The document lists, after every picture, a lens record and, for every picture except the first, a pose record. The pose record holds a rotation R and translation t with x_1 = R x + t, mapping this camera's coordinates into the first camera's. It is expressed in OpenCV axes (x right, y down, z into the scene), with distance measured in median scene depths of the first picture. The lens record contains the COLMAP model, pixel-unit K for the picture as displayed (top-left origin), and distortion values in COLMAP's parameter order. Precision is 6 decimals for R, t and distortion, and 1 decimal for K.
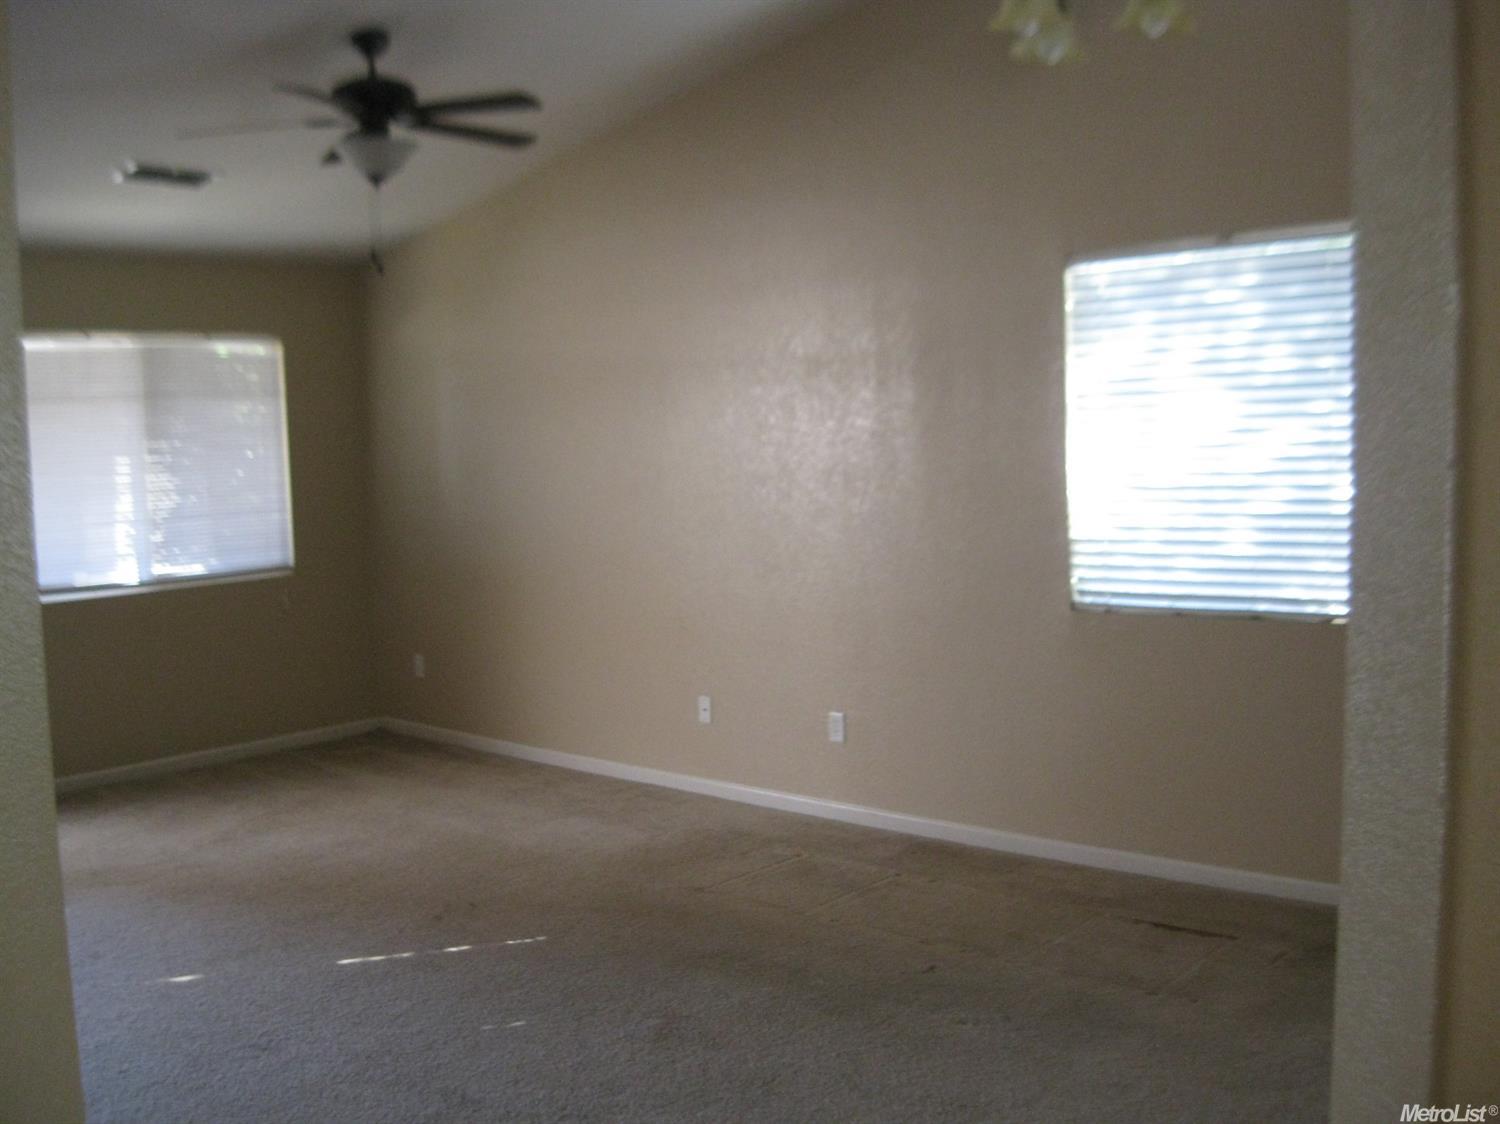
lens RADIAL K [[1505.8, 0, 750.0], [0, 1505.8, 562.0], [0, 0, 1]] dist [-0.113354, -0.000426]
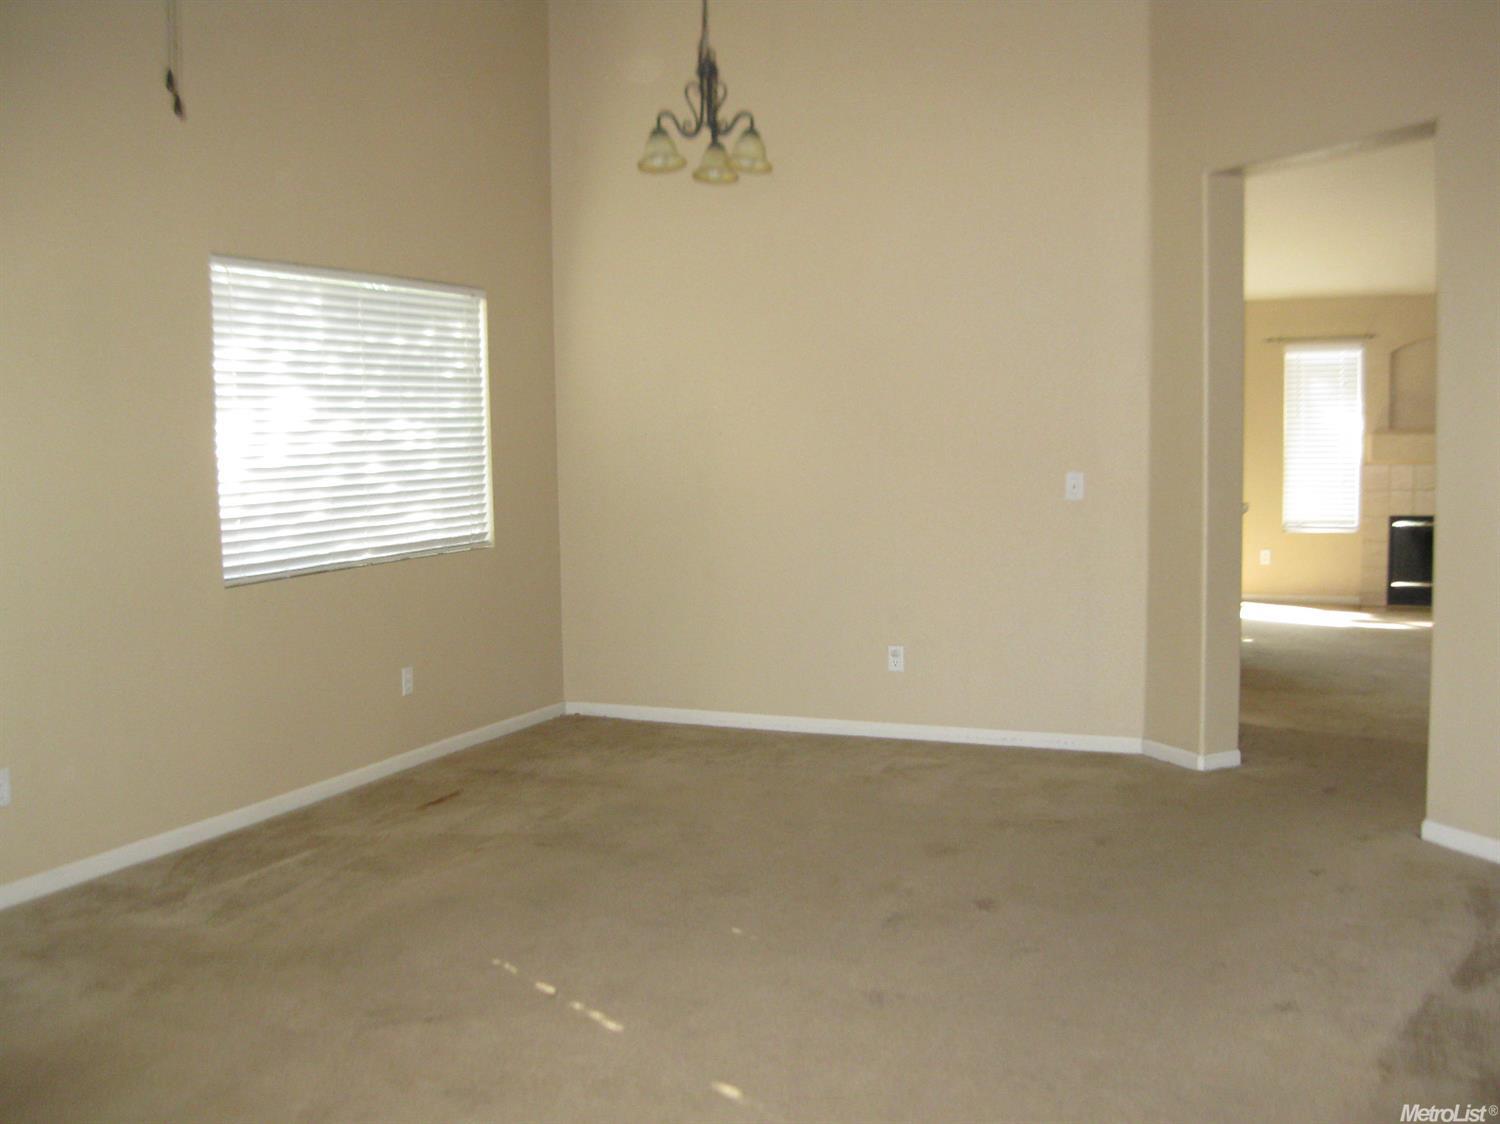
lens RADIAL K [[1483.0, 0, 750.0], [0, 1483.0, 562.0], [0, 0, 1]] dist [-0.270746, 0.000241]
pose [[-0.326056, -0.025712, 0.945001, -0.925434], [0.114866, 0.991146, 0.066600, -0.010287], [-0.938346, 0.130264, -0.320216, 1.058723]]
